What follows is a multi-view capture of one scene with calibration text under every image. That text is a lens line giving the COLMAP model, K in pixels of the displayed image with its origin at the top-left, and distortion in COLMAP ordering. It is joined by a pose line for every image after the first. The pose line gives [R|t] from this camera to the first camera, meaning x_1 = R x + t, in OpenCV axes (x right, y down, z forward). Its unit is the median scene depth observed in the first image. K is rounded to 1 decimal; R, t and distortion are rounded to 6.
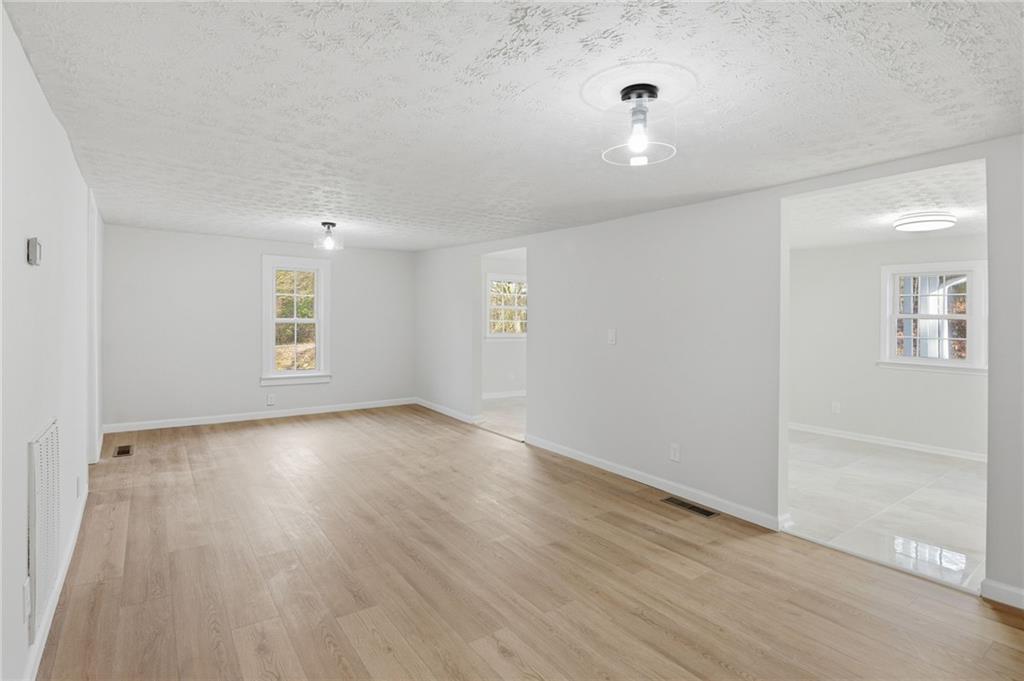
lens RADIAL K [[518.0, 0, 511.0], [0, 518.0, 305.4], [0, 0, 1]] dist [-0.019183, -0.000610]
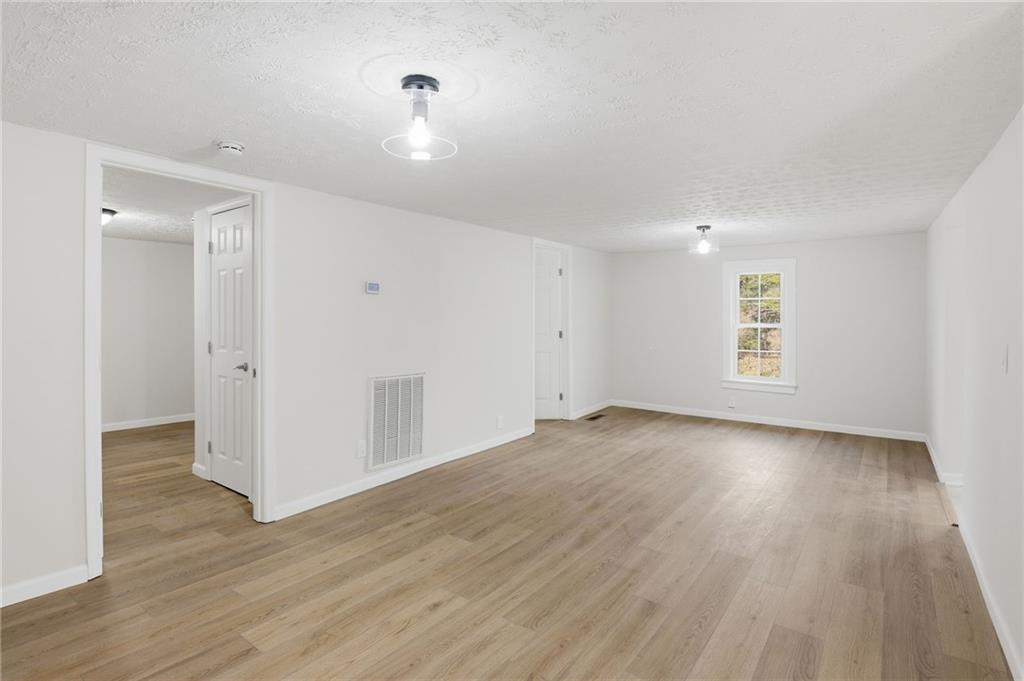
lens RADIAL K [[523.1, 0, 510.6], [0, 523.1, 318.2], [0, 0, 1]] dist [-0.021137, -0.000716]
pose [[0.314365, 0.006796, -0.949278, 0.662199], [0.005128, 0.999948, 0.008857, 0.009041], [0.949288, -0.007652, 0.314314, 0.458861]]
